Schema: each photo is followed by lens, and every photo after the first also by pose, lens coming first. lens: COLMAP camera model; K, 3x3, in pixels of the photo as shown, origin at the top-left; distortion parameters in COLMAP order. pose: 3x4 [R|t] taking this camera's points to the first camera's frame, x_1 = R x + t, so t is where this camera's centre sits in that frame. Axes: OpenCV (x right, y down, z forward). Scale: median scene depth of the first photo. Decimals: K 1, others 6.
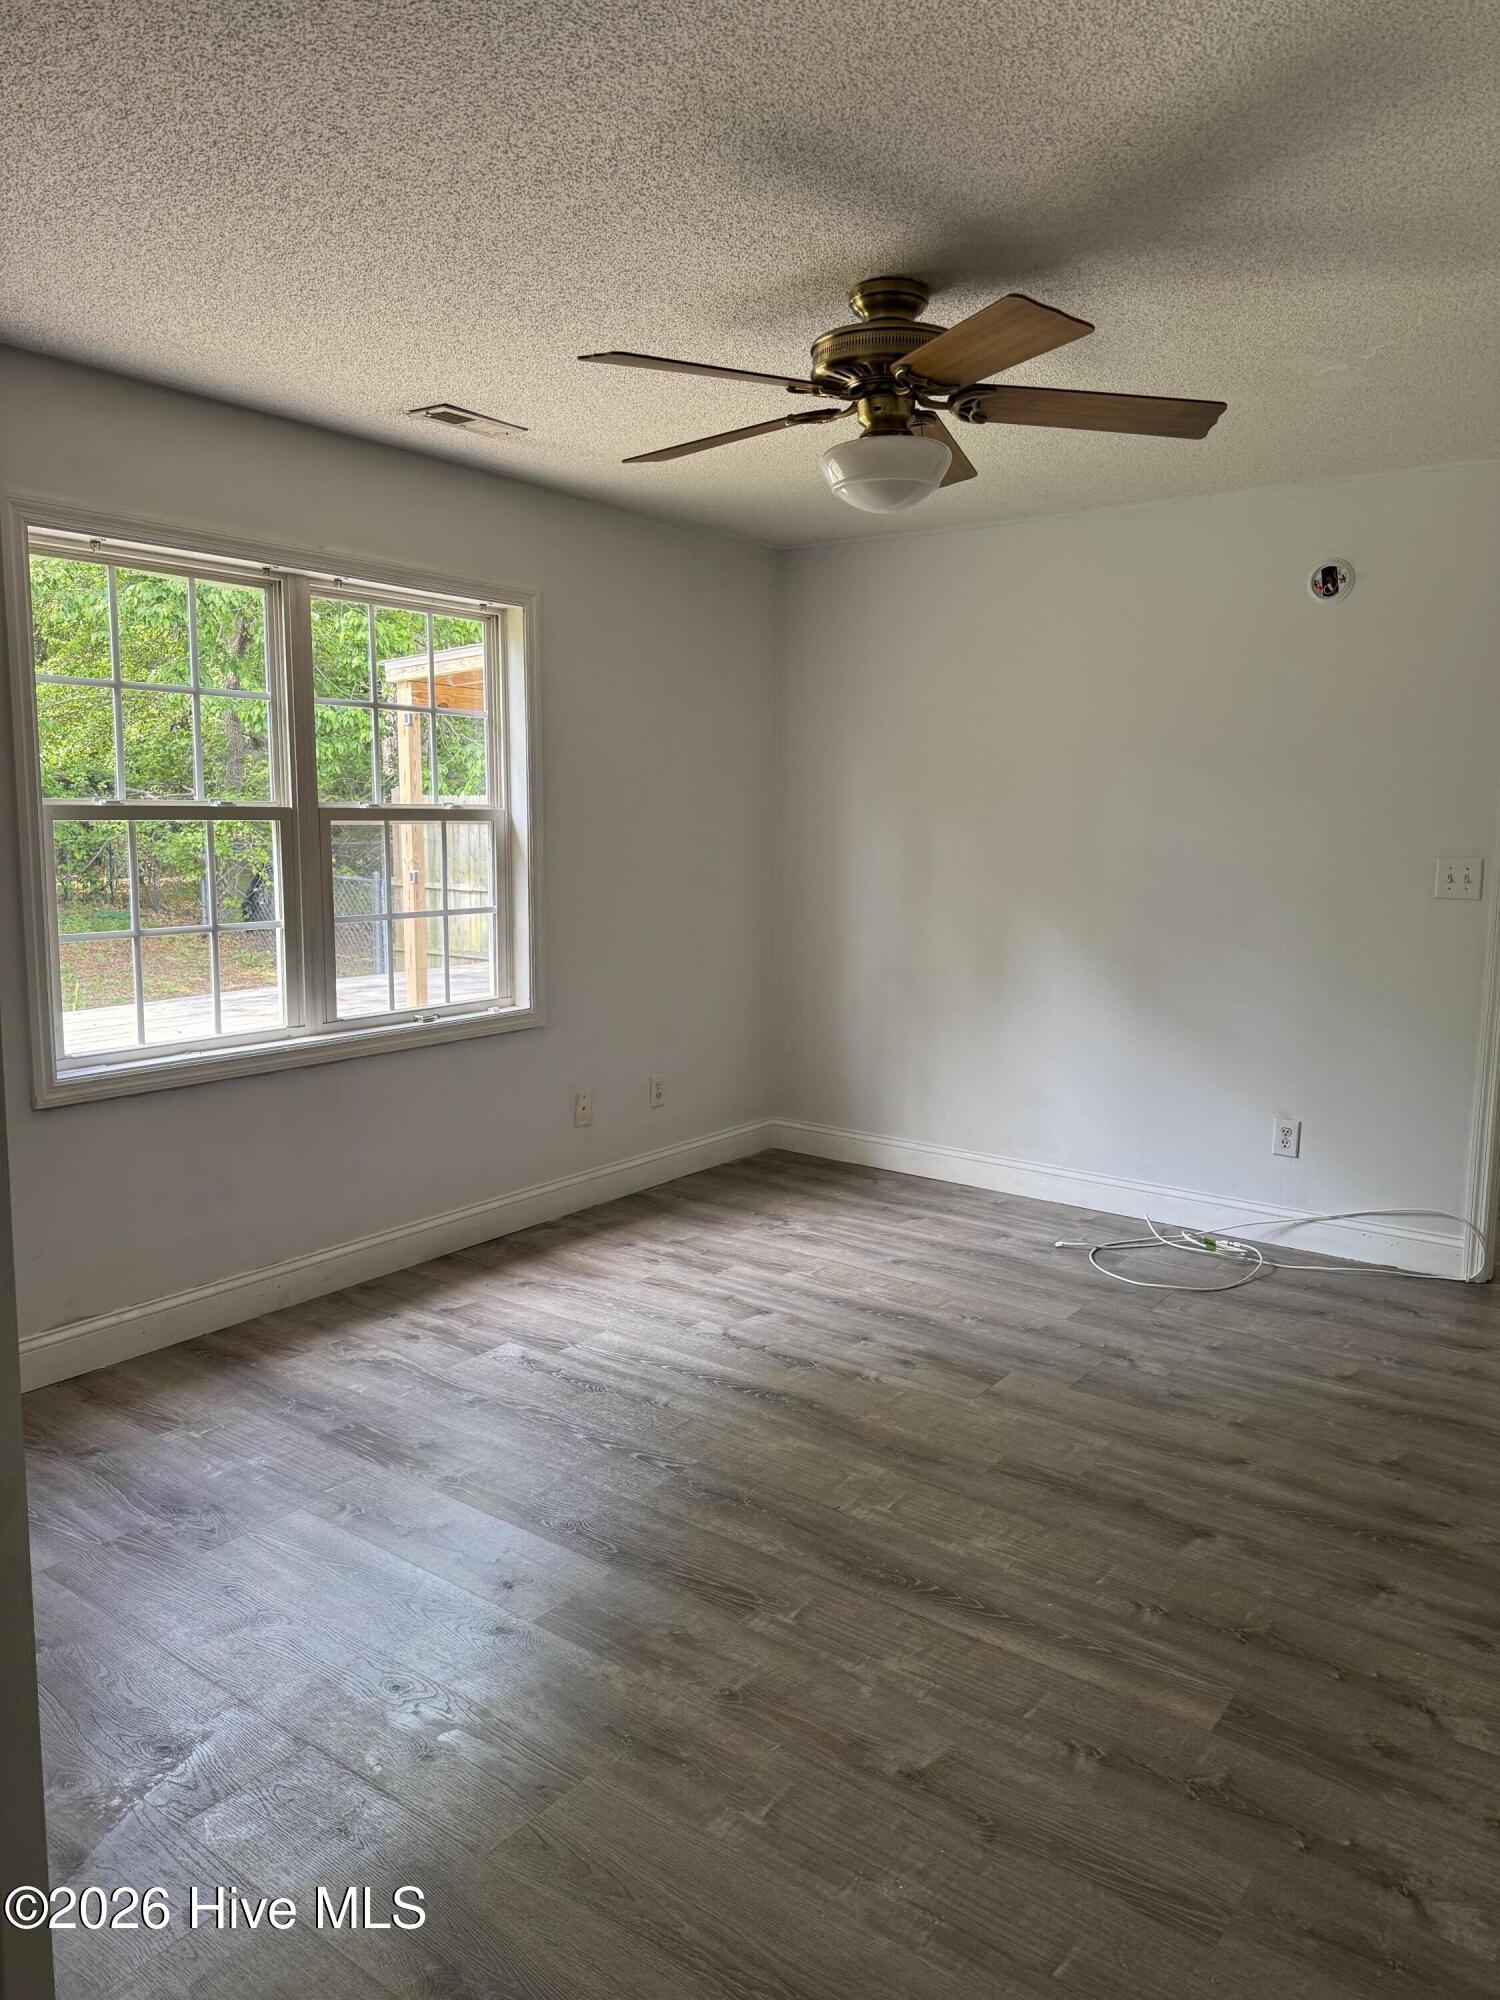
lens RADIAL K [[1399.3, 0, 750.0], [0, 1399.3, 1000.0], [0, 0, 1]] dist [0.079277, -0.139081]
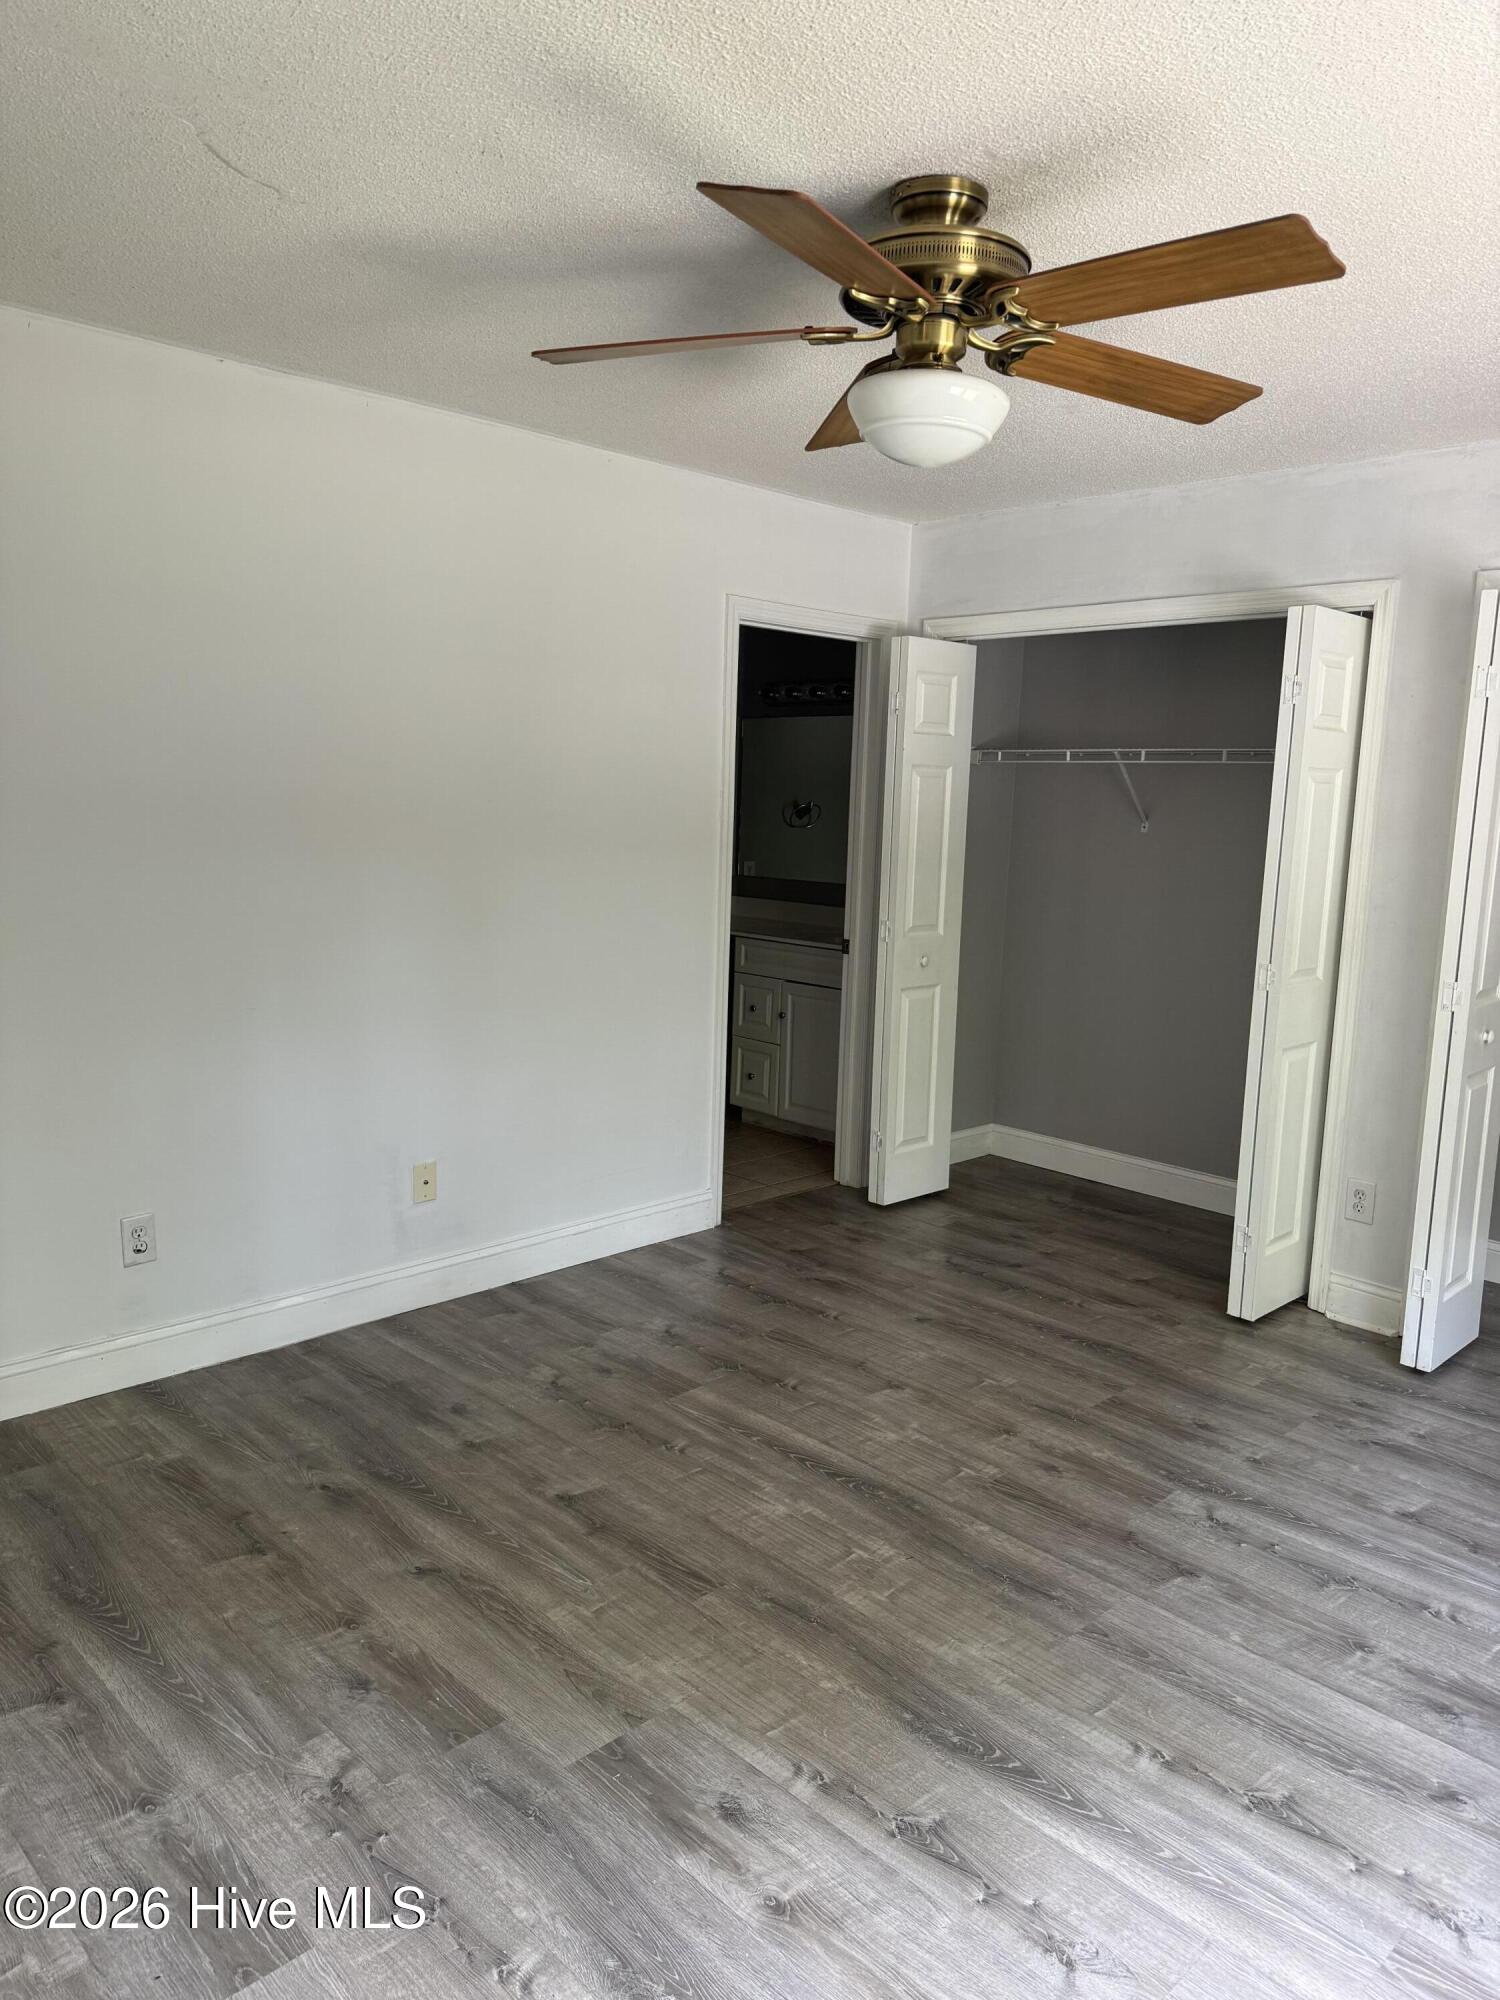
lens RADIAL K [[1399.3, 0, 750.0], [0, 1399.3, 1000.0], [0, 0, 1]] dist [0.079277, -0.139081]
pose [[-0.987469, -0.060468, 0.145769, 0.048380], [-0.016655, 0.958454, 0.284759, -0.256883], [-0.156932, 0.278763, -0.947451, 1.719303]]
